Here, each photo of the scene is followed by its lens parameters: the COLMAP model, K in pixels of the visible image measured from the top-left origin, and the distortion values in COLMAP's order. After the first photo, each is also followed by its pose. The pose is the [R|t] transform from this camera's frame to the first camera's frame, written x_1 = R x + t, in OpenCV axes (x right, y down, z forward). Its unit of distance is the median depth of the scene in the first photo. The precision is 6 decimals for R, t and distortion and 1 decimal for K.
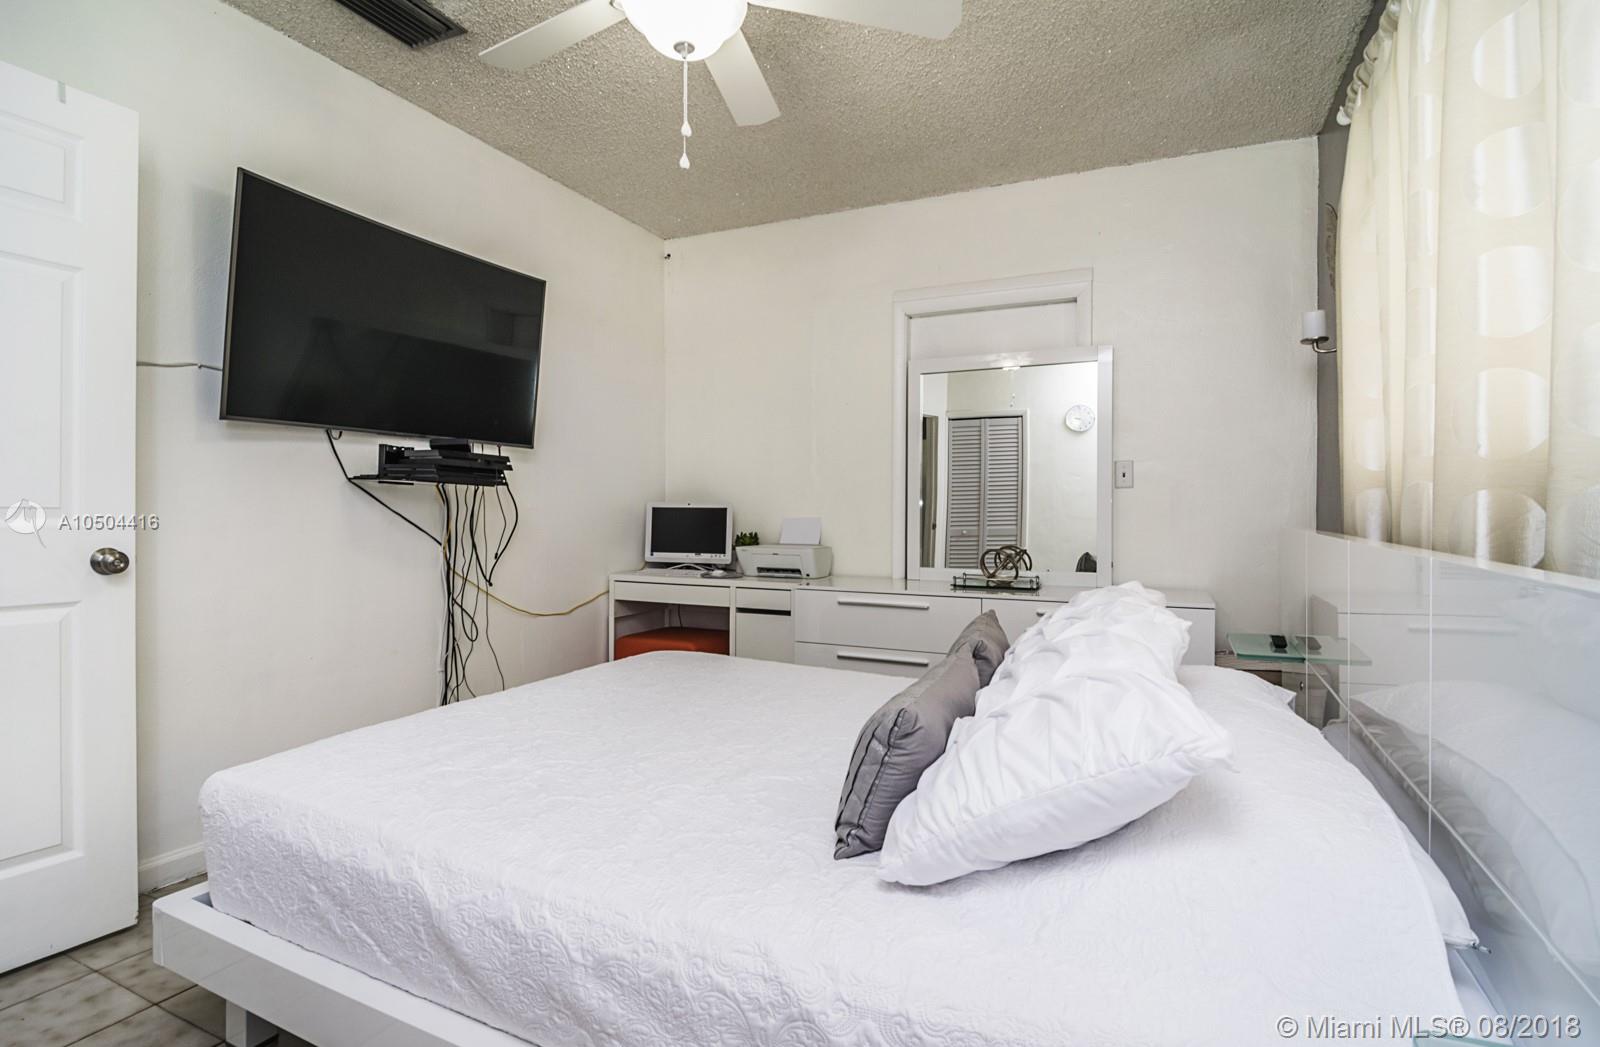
lens RADIAL K [[791.6, 0, 797.1], [0, 791.6, 520.5], [0, 0, 1]] dist [-0.005661, -0.000477]
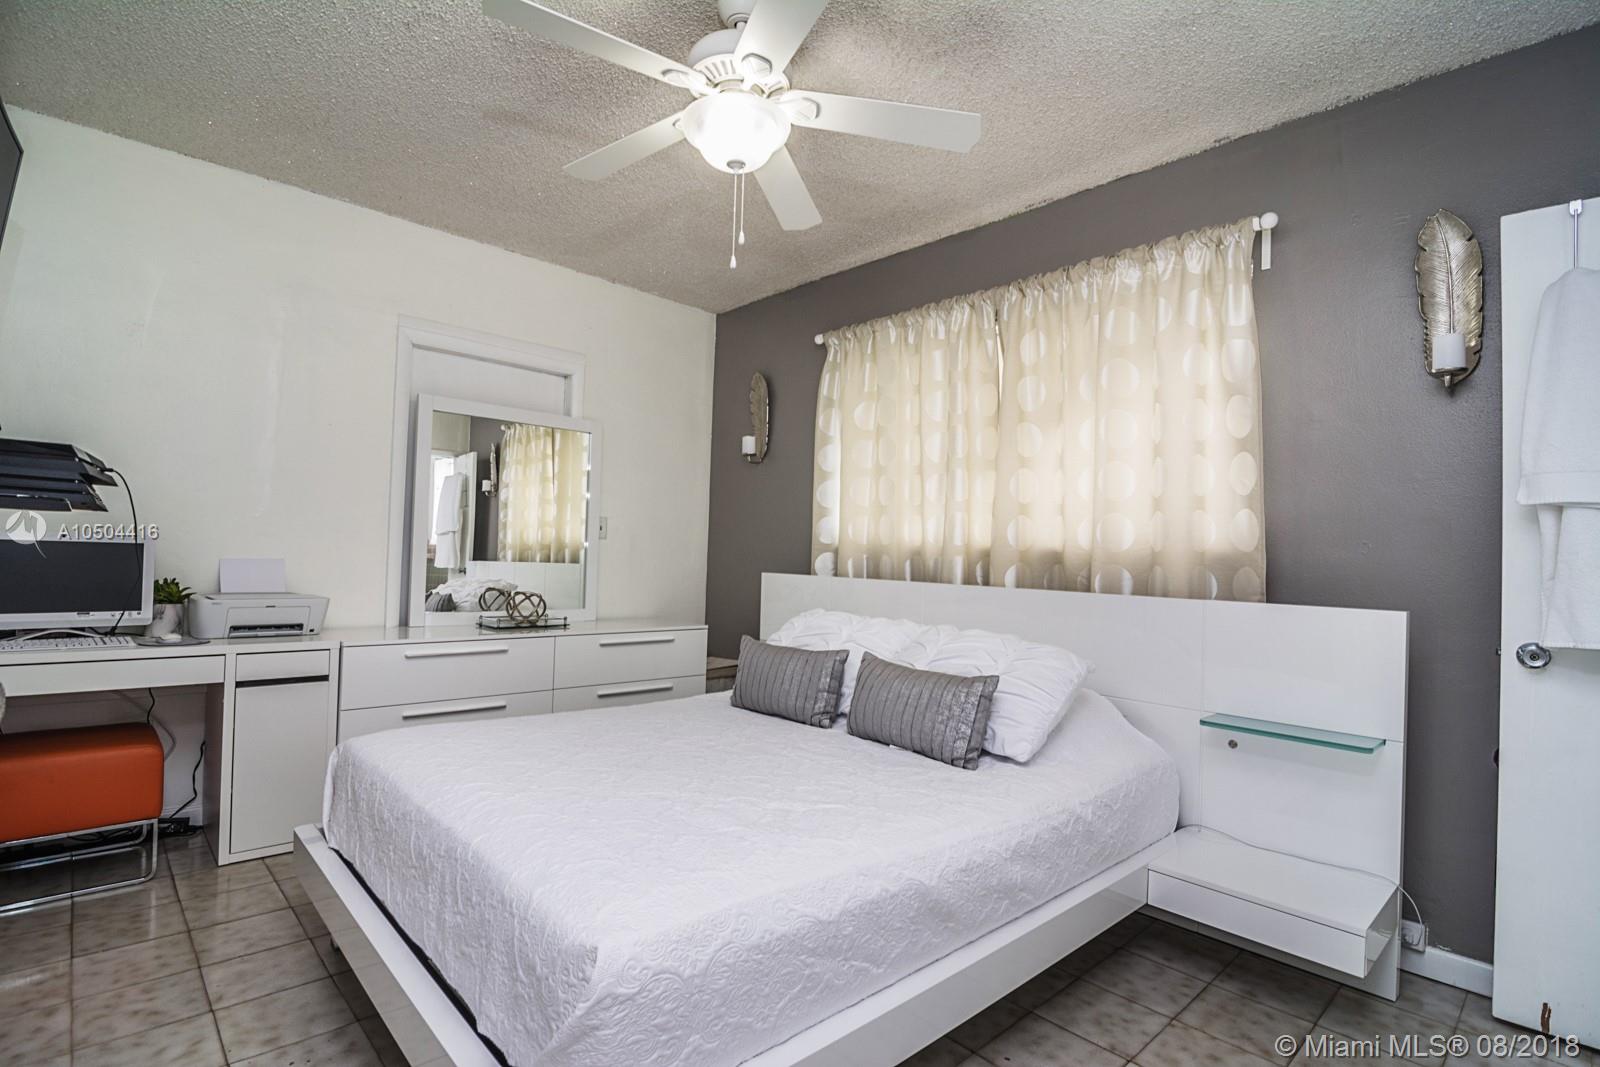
lens RADIAL K [[781.7, 0, 804.0], [0, 781.7, 539.8], [0, 0, 1]] dist [-0.014019, -0.001205]
pose [[0.346520, 0.030385, 0.937550, -0.572079], [-0.012623, 0.999536, -0.027729, -0.008364], [-0.937958, -0.002226, 0.346743, 0.255065]]
